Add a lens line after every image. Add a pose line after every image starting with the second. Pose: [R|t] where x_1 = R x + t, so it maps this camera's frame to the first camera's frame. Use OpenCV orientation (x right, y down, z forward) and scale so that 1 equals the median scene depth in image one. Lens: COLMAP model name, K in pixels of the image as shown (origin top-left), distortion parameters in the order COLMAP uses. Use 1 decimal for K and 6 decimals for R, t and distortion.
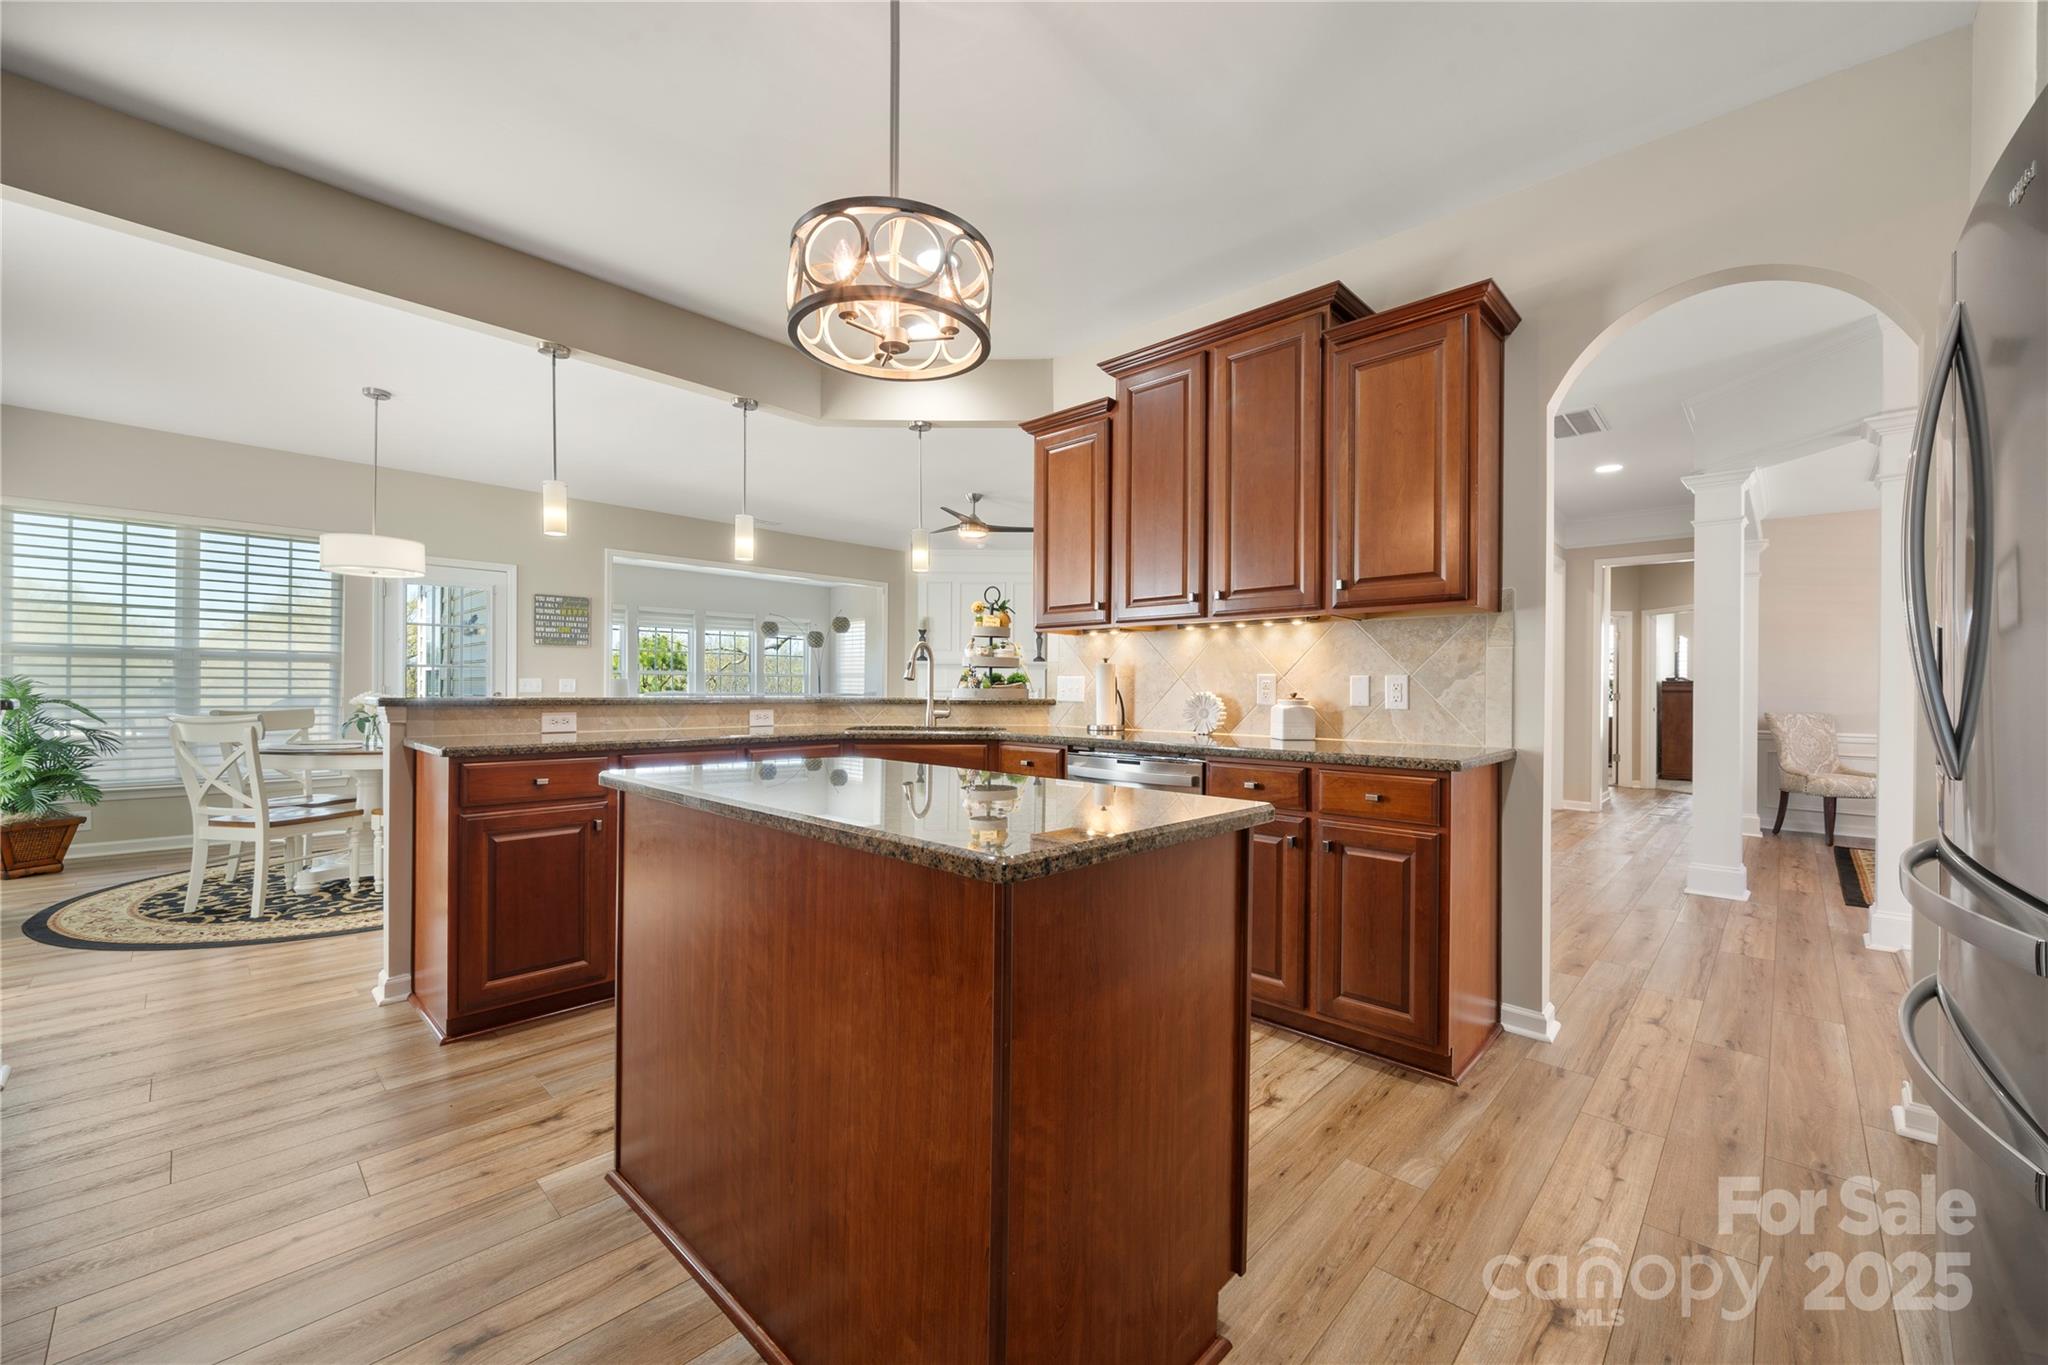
lens RADIAL K [[815.9, 0, 1016.4], [0, 815.9, 688.1], [0, 0, 1]] dist [0.001793, 0.000075]
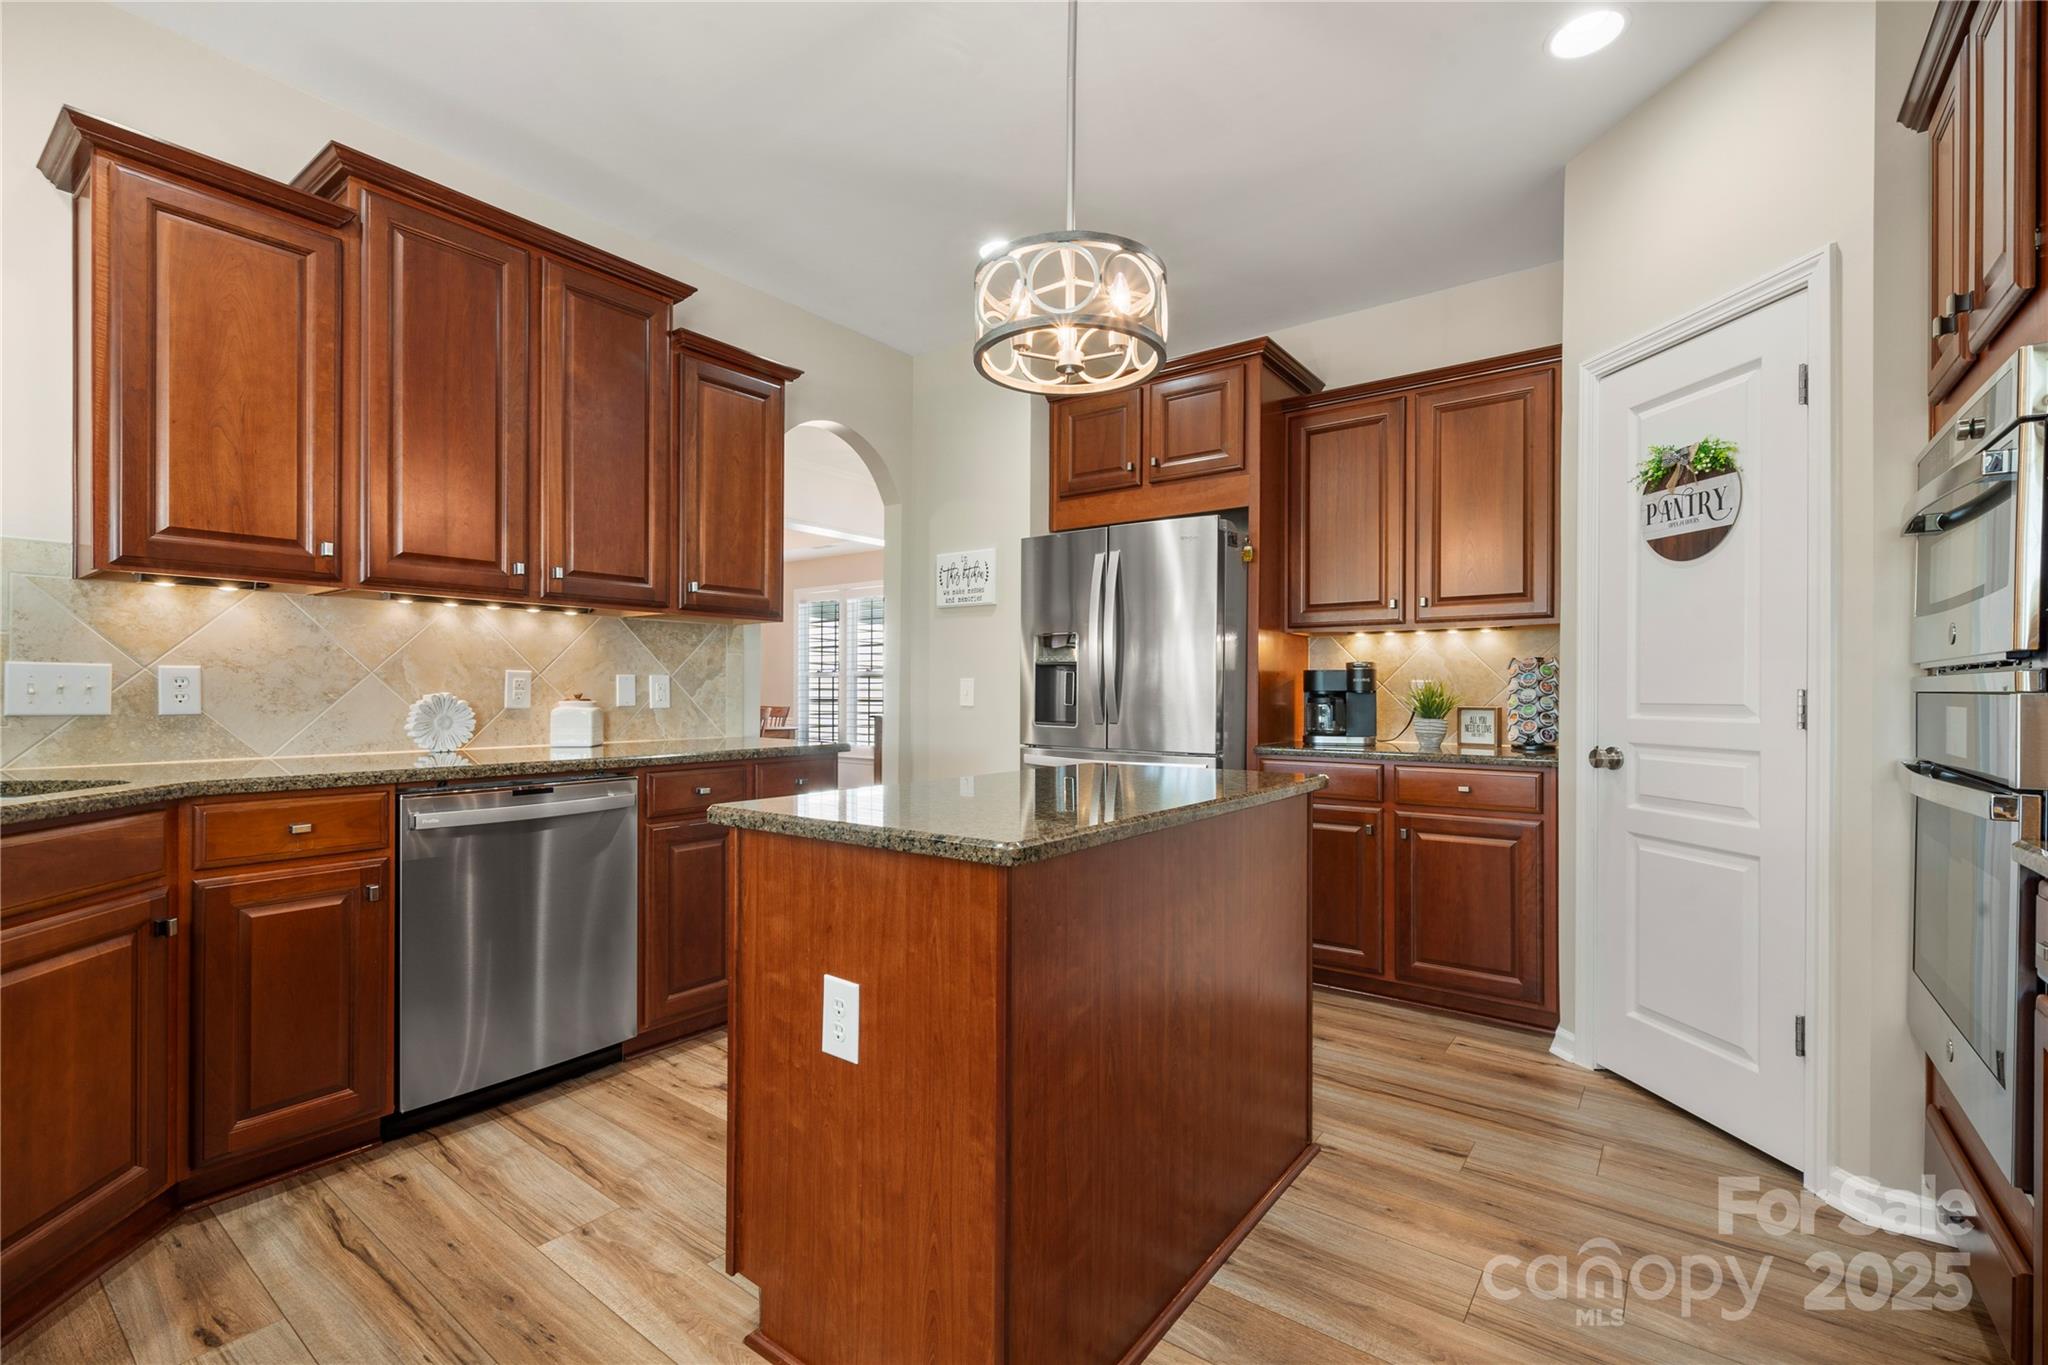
lens RADIAL K [[900.0, 0, 1013.1], [0, 900.0, 696.1], [0, 0, 1]] dist [-0.003607, -0.000469]
pose [[-0.099715, -0.010103, 0.994965, -0.469151], [-0.002566, 0.999948, 0.009897, -0.001124], [-0.995013, -0.001566, -0.099736, 0.439038]]
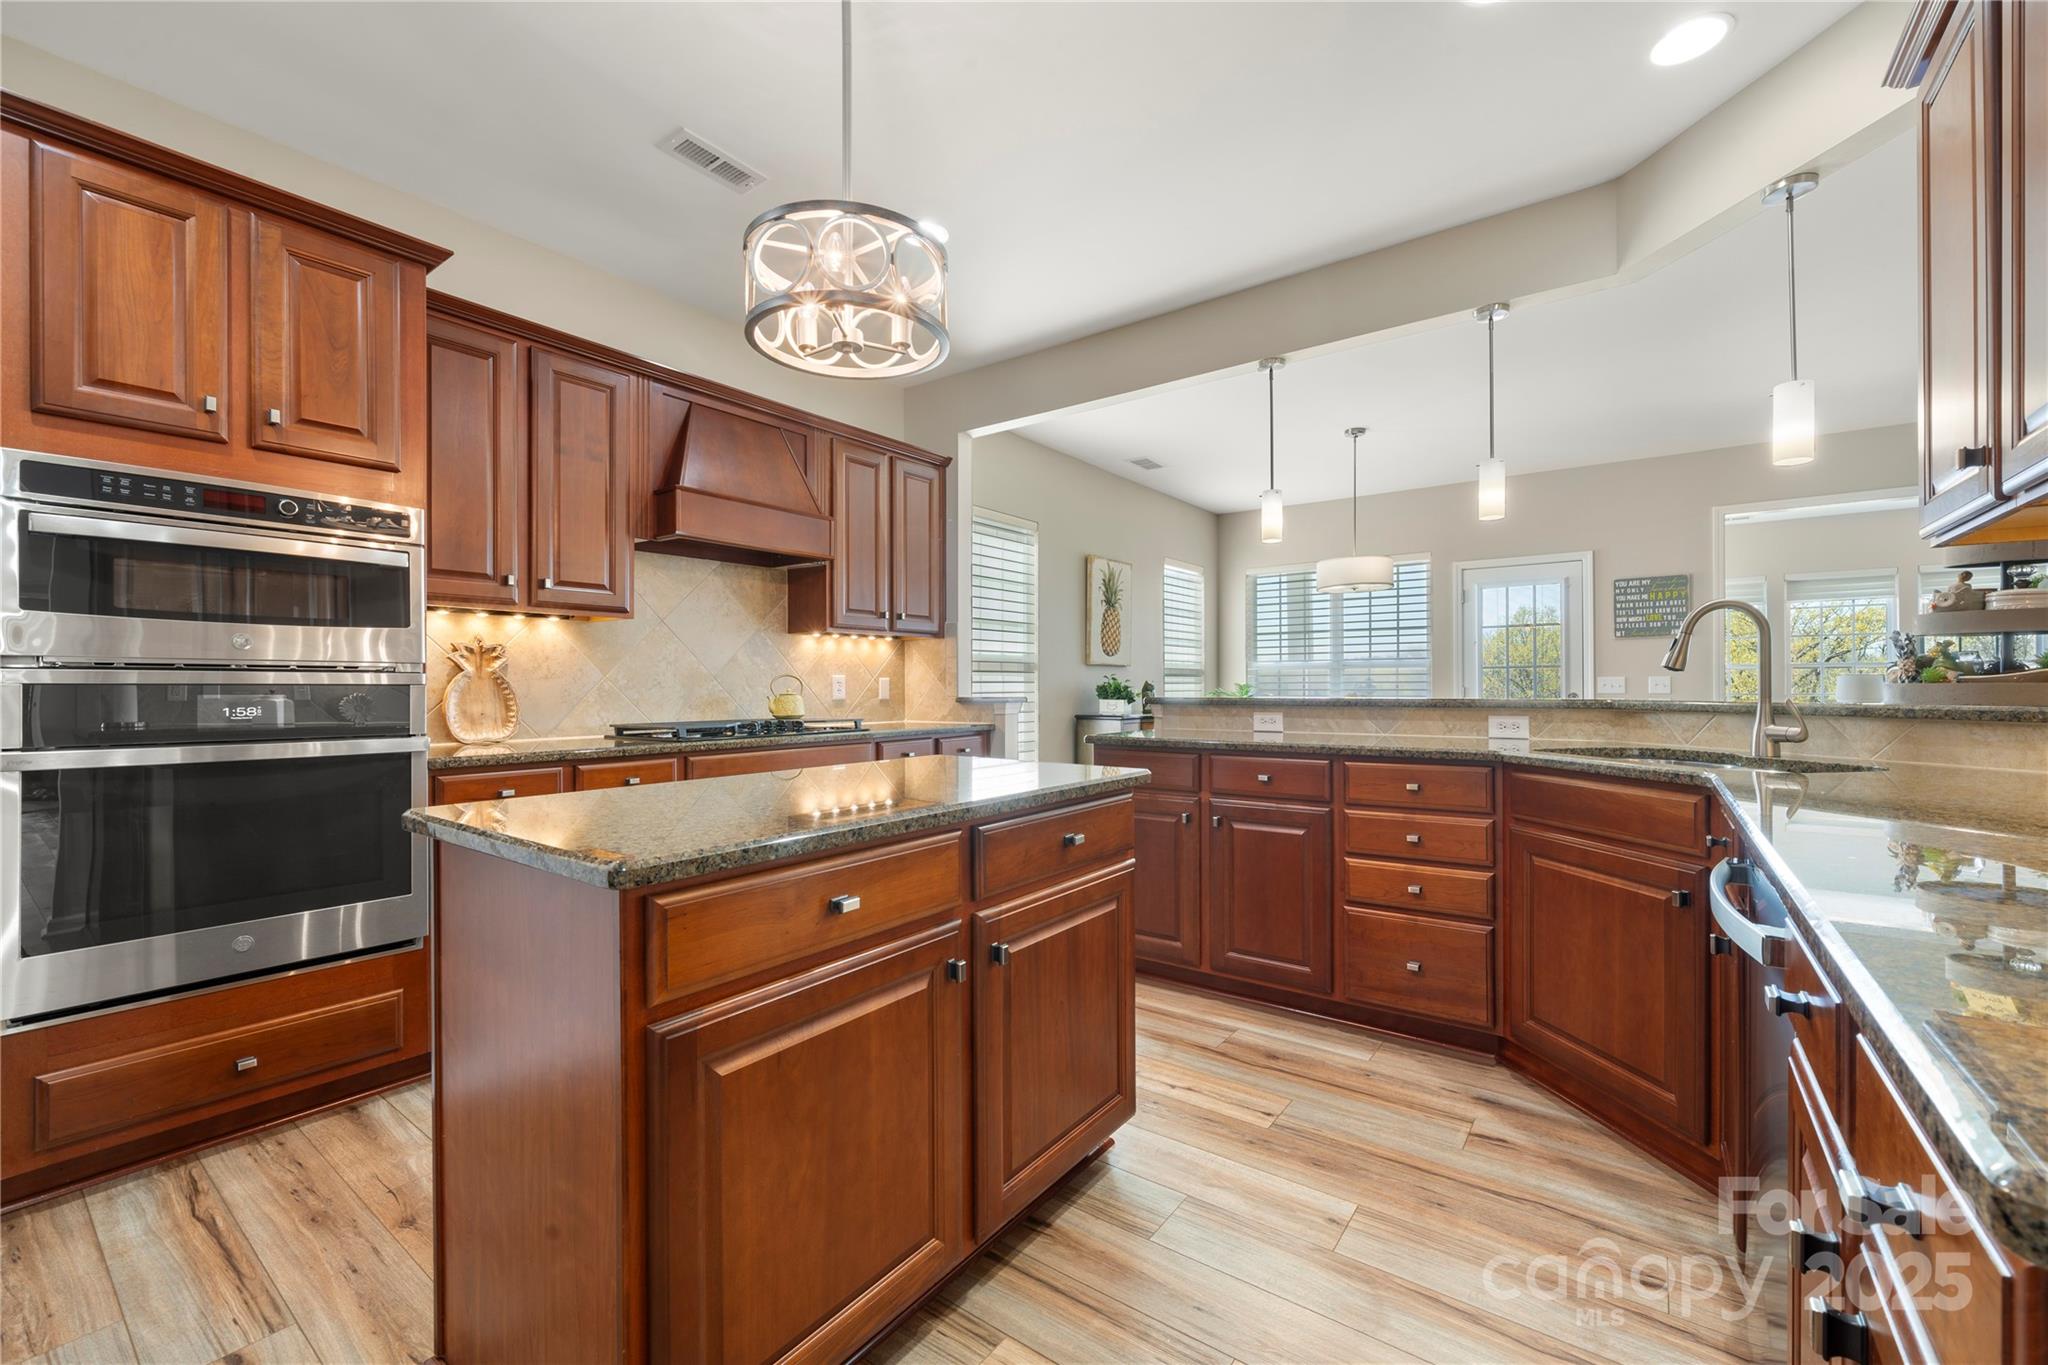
lens RADIAL K [[839.9, 0, 1029.6], [0, 839.9, 683.1], [0, 0, 1]] dist [-0.000865, -0.000244]
pose [[0.113899, -0.014101, -0.993392, 0.384018], [0.005590, 0.999893, -0.013553, 0.004793], [0.993477, -0.004009, 0.113965, 0.486415]]
